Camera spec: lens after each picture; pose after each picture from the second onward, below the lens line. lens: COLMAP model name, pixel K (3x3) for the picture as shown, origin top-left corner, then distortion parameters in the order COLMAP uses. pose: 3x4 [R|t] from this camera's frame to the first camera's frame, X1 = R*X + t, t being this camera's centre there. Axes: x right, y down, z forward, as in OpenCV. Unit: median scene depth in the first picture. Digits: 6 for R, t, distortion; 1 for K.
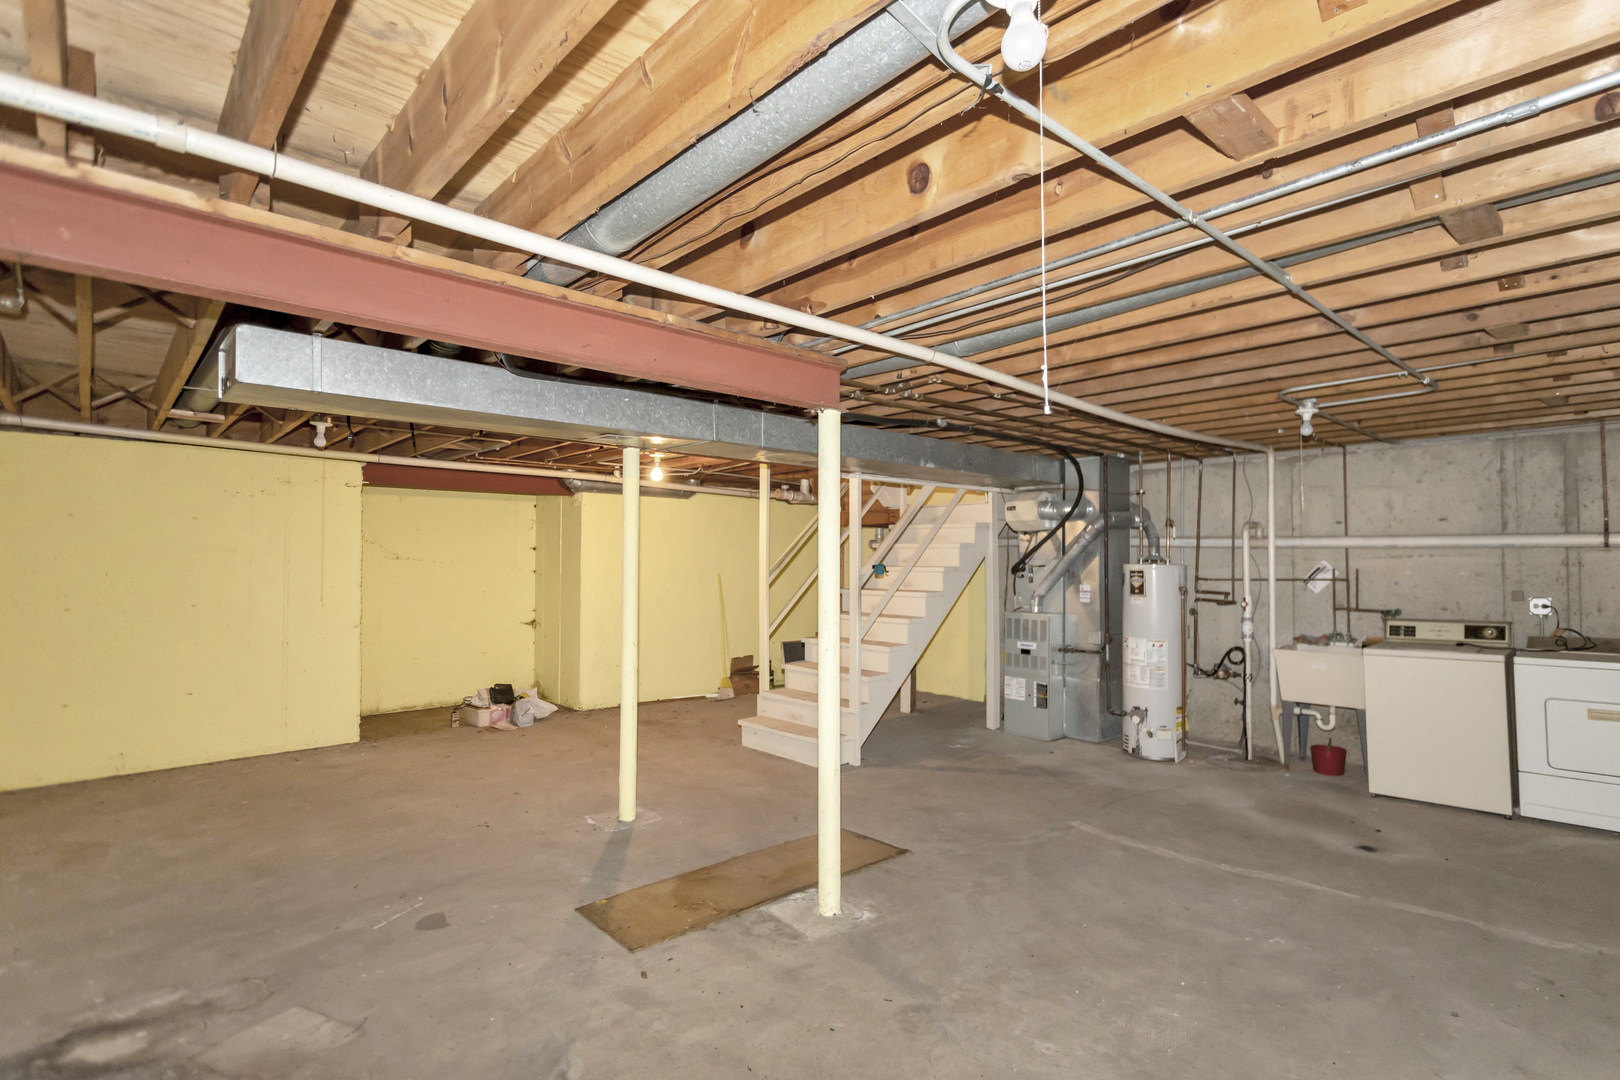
lens RADIAL K [[790.3, 0, 874.0], [0, 790.3, 538.7], [0, 0, 1]] dist [0.007170, 0.001125]
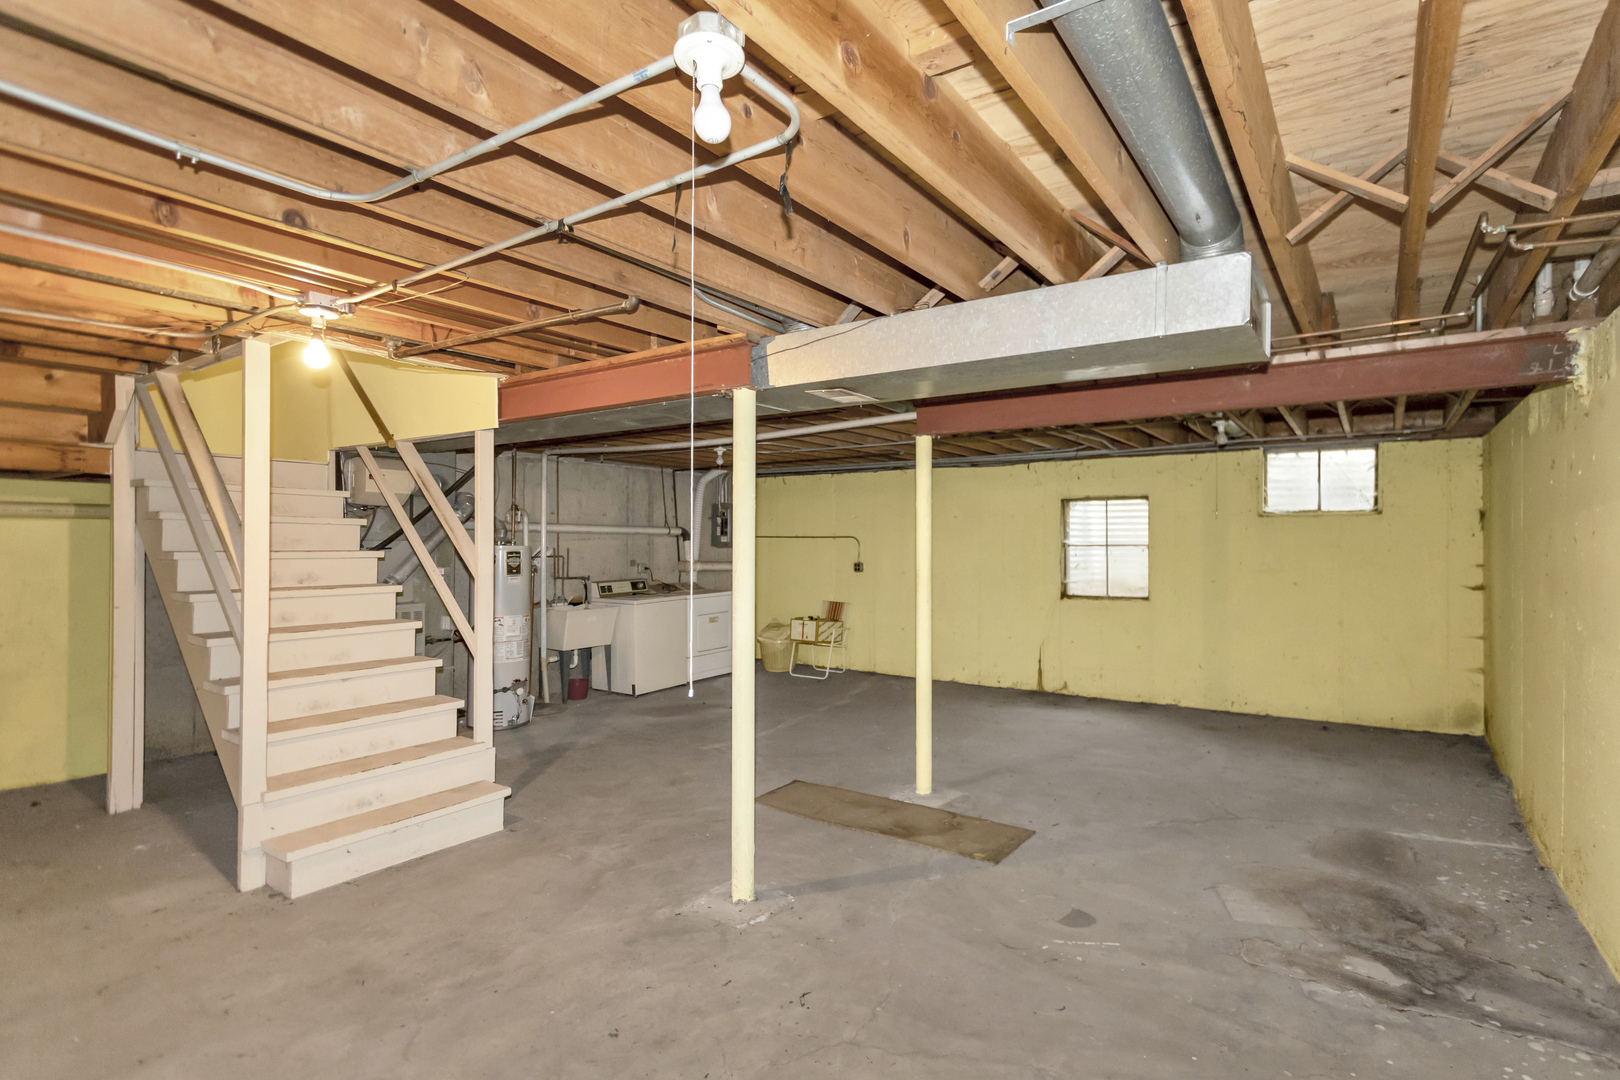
lens RADIAL K [[774.6, 0, 810.0], [0, 774.6, 540.0], [0, 0, 1]] dist [-0.003505, -0.000242]
pose [[-0.167014, 0.001612, 0.985953, -0.908900], [-0.028595, 0.999570, -0.006478, 0.024317], [-0.985540, -0.029275, -0.166896, 0.948502]]
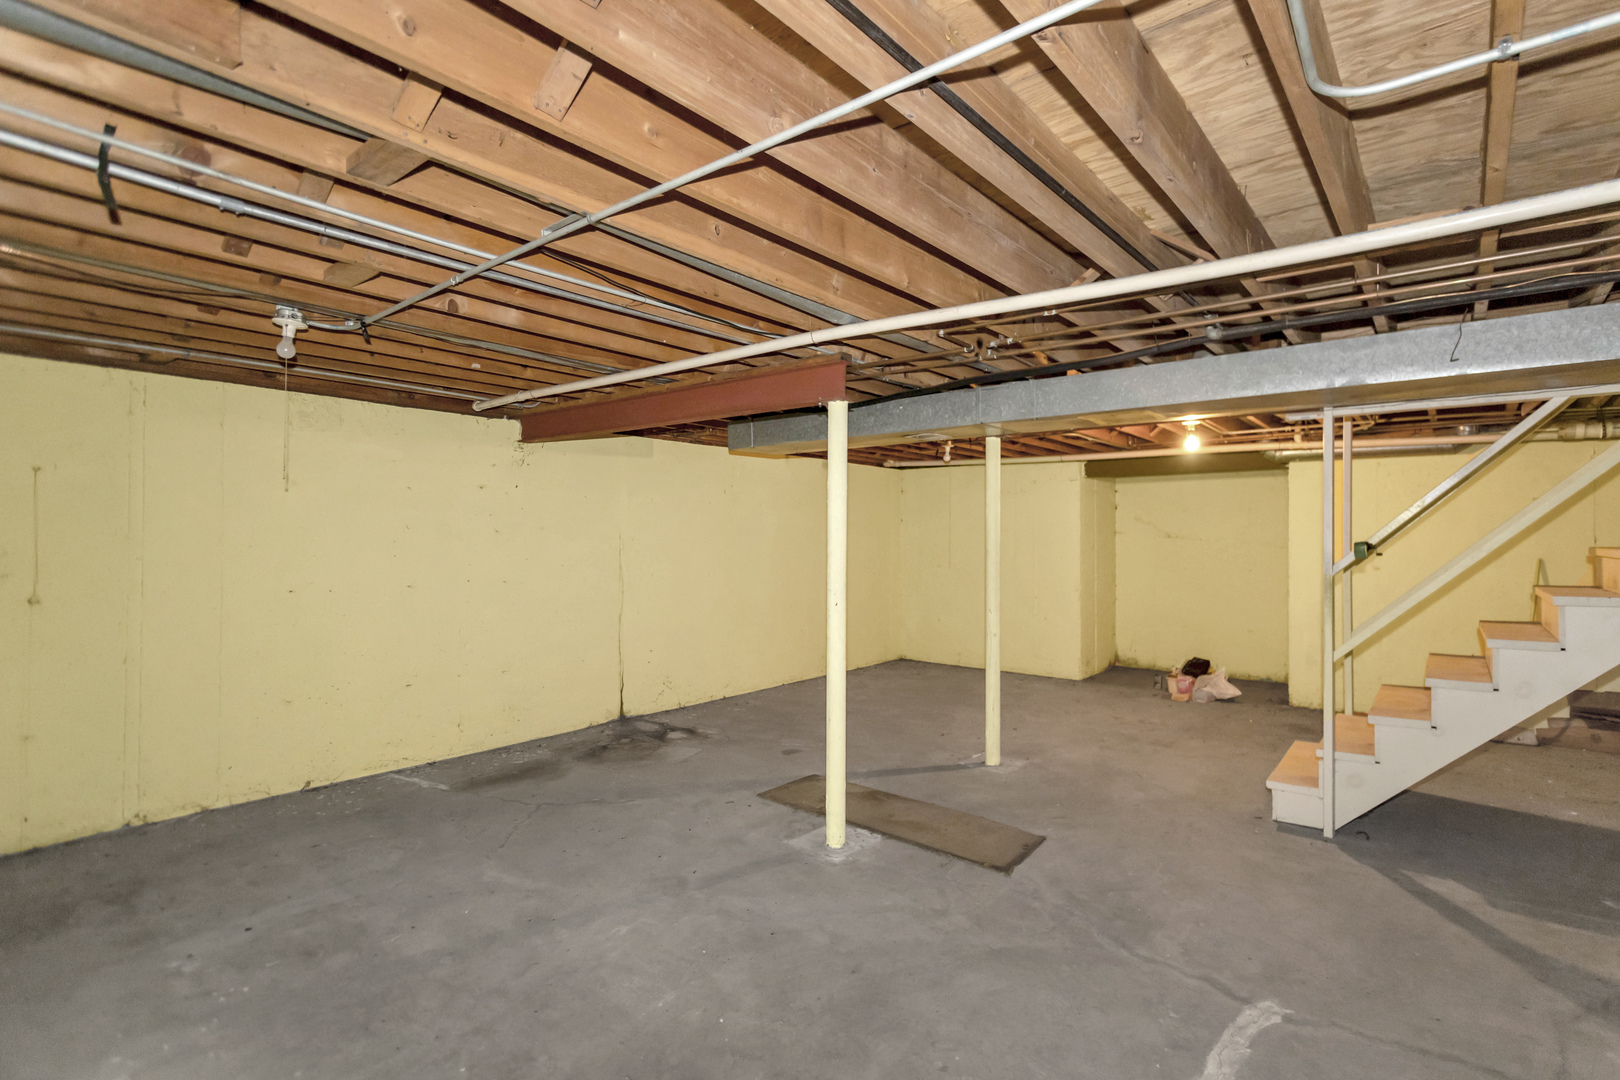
lens RADIAL K [[774.6, 0, 810.0], [0, 774.6, 540.0], [0, 0, 1]] dist [-0.003505, -0.000242]
pose [[0.094071, -0.001519, -0.995564, 0.686894], [0.024718, 0.999694, 0.000811, 0.022082], [0.995259, -0.024685, 0.094080, 0.571614]]
